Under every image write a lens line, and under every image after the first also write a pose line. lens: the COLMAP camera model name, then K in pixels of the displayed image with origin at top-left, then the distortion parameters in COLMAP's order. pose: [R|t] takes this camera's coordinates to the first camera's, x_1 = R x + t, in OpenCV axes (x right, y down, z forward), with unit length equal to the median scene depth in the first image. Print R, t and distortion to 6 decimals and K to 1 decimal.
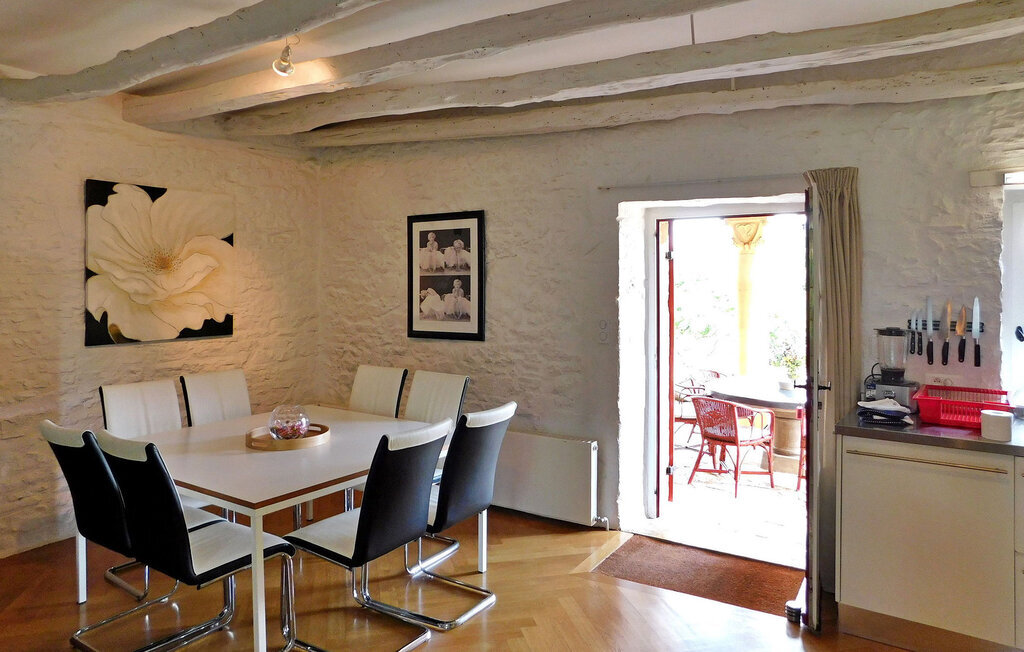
lens RADIAL K [[691.3, 0, 525.6], [0, 691.3, 312.8], [0, 0, 1]] dist [-0.045525, 0.041549]
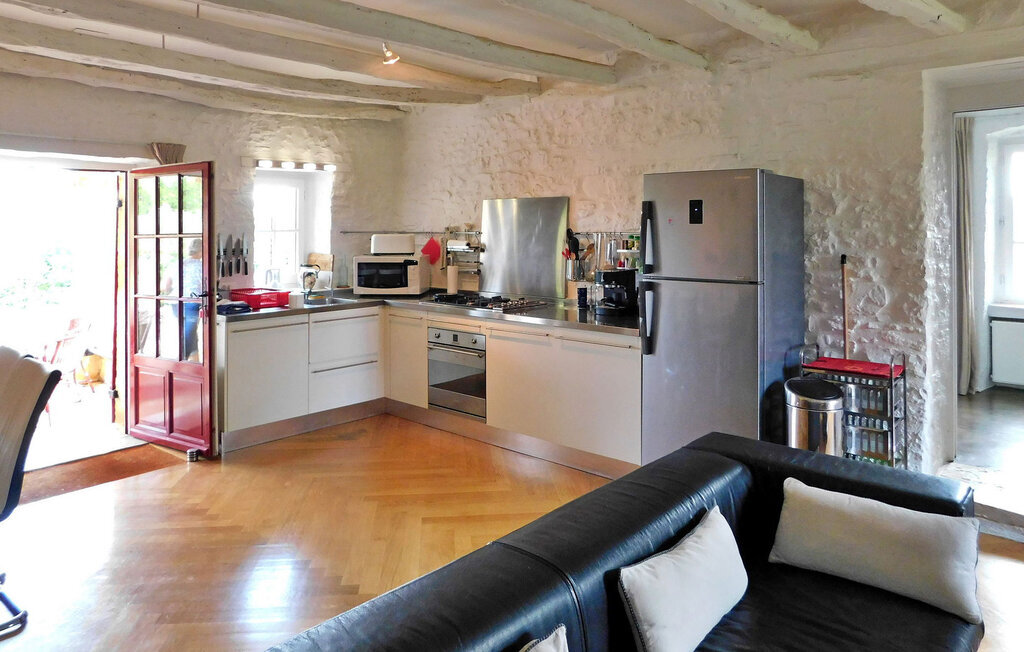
lens RADIAL K [[691.3, 0, 525.6], [0, 691.3, 312.8], [0, 0, 1]] dist [-0.045525, 0.041549]
pose [[0.150468, -0.121183, 0.981160, -0.923794], [0.062320, 0.991648, 0.112921, 0.024017], [-0.986649, 0.044155, 0.156764, 0.073880]]
